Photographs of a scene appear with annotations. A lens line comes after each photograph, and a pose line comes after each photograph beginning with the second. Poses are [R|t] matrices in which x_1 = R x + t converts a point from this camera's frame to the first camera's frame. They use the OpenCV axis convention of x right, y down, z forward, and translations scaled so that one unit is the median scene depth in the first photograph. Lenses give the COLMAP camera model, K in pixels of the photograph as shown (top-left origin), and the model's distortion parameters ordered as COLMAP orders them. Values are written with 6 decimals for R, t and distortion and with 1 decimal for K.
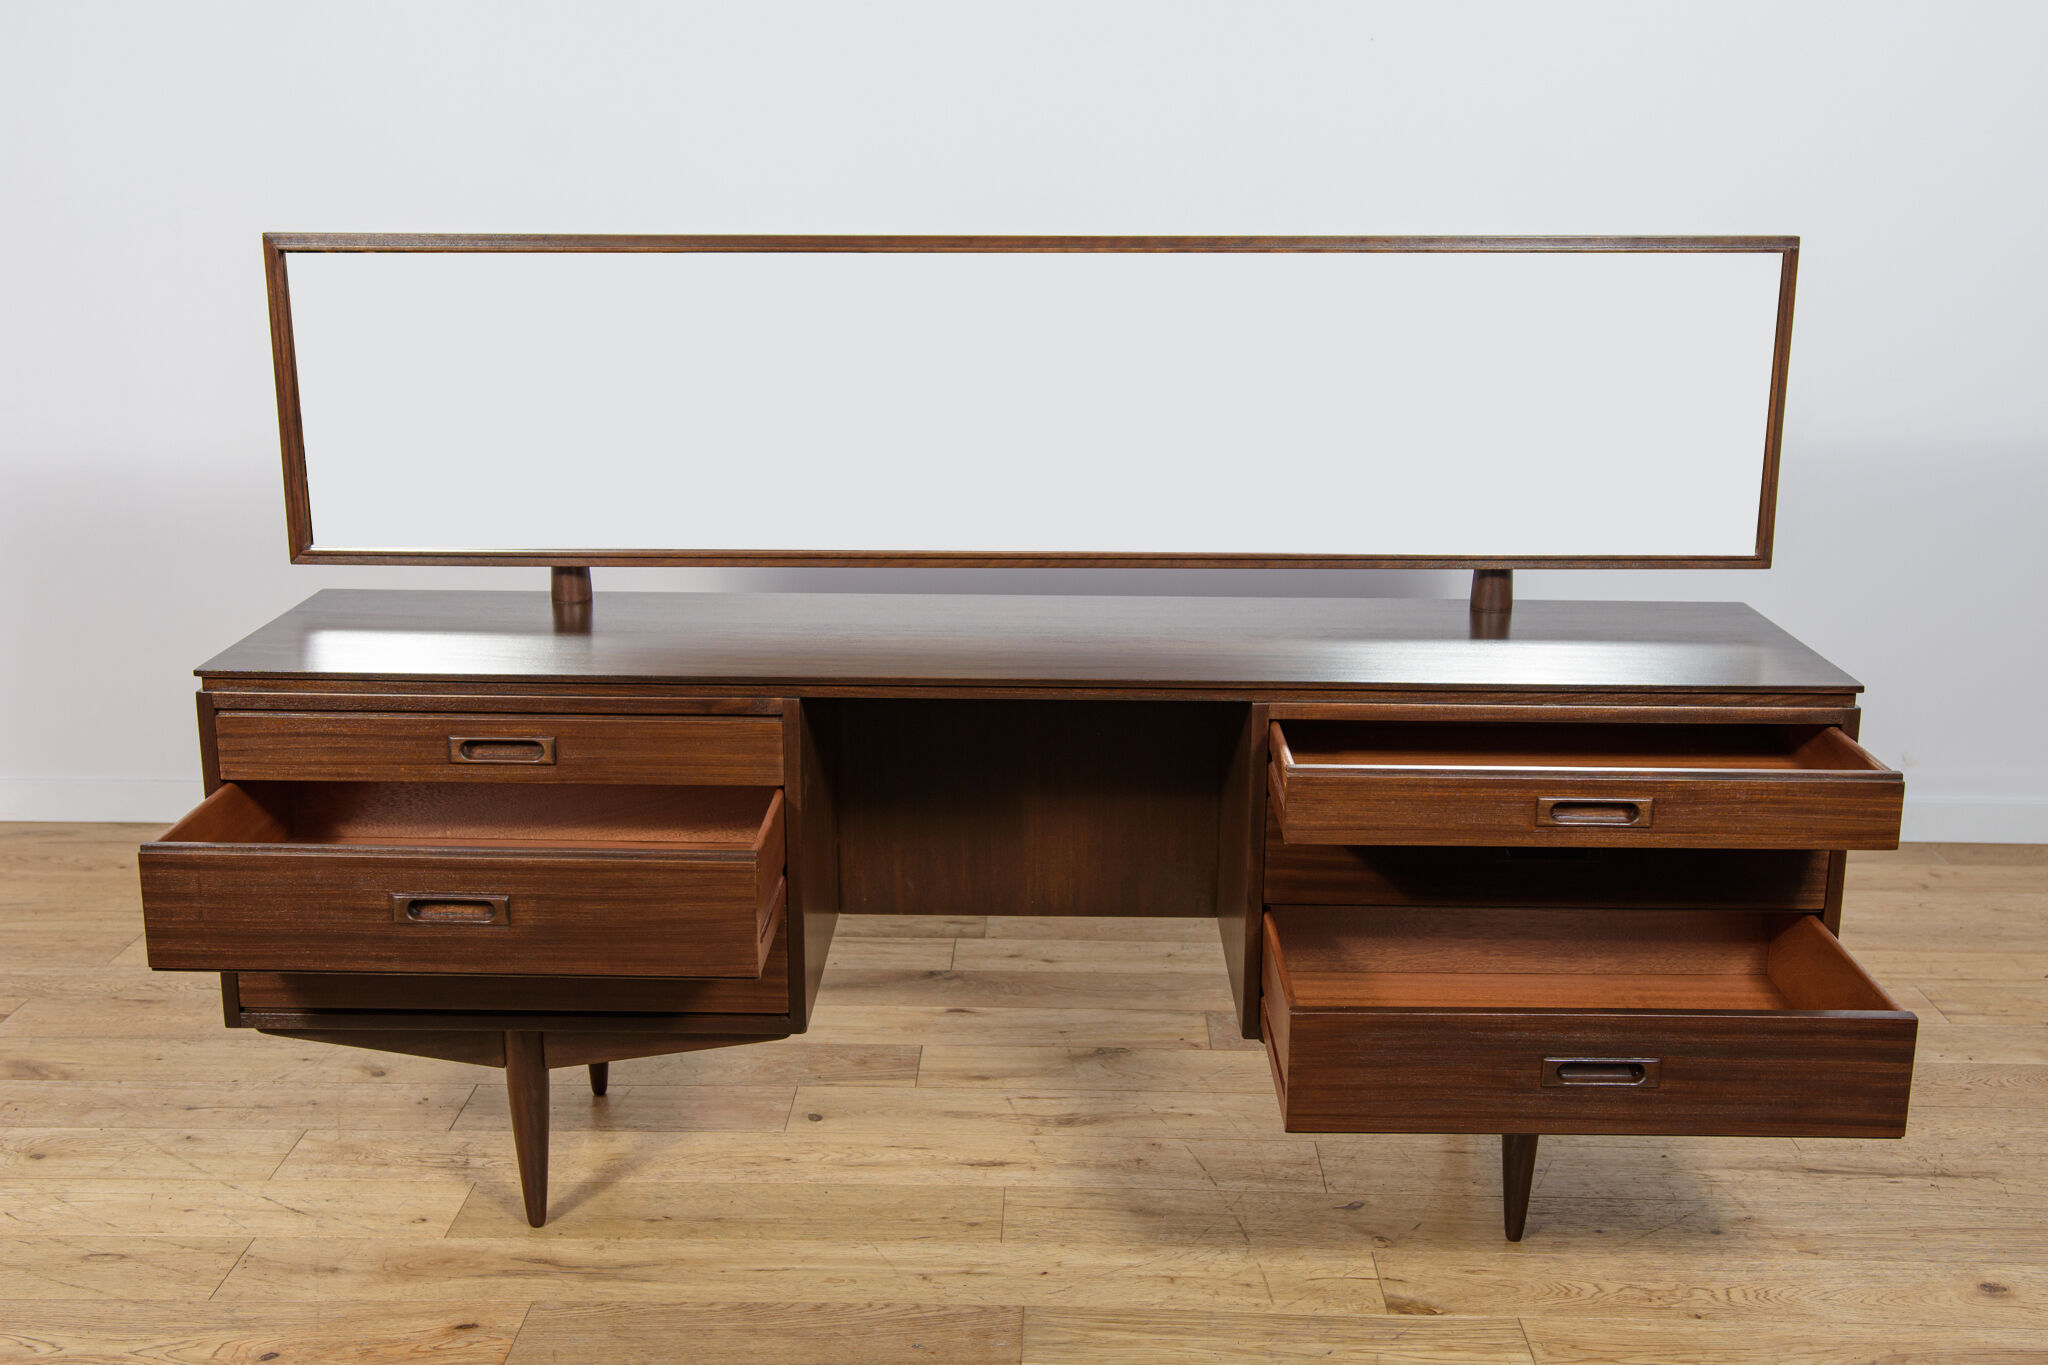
lens RADIAL K [[2209.3, 0, 1030.0], [0, 2209.3, 687.6], [0, 0, 1]] dist [-0.006066, 0.124628]
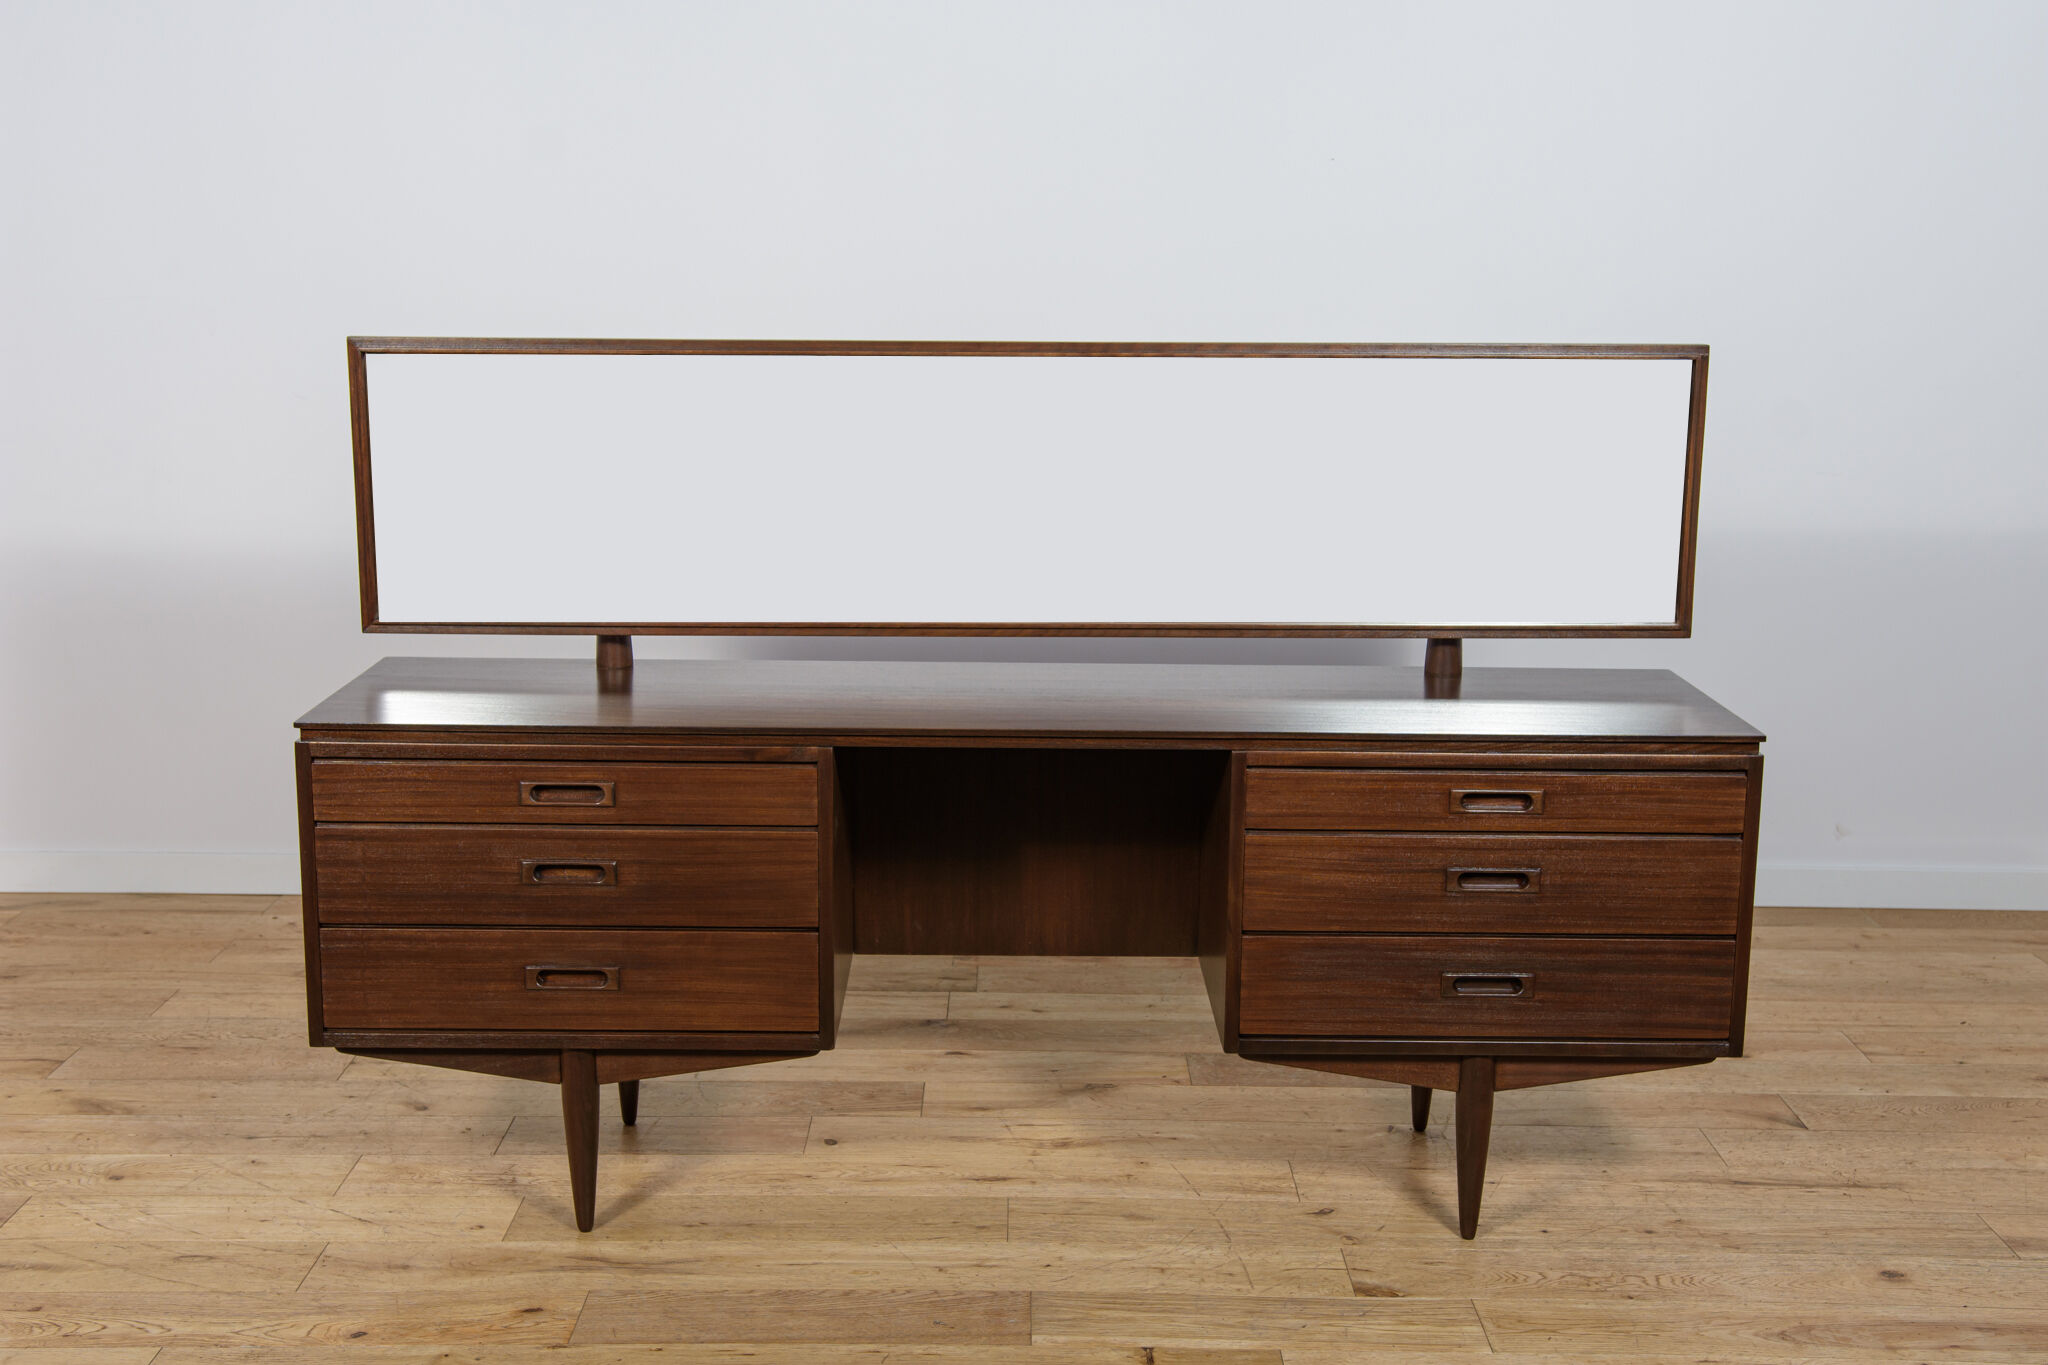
lens RADIAL K [[2356.3, 0, 1029.8], [0, 2356.3, 687.7], [0, 0, 1]] dist [0.013011, 0.144618]
pose [[0.999718, 0.000411, 0.023727, -0.029460], [0.000775, 0.998752, -0.049930, 0.031848], [-0.023718, 0.049934, 0.998471, -0.192180]]
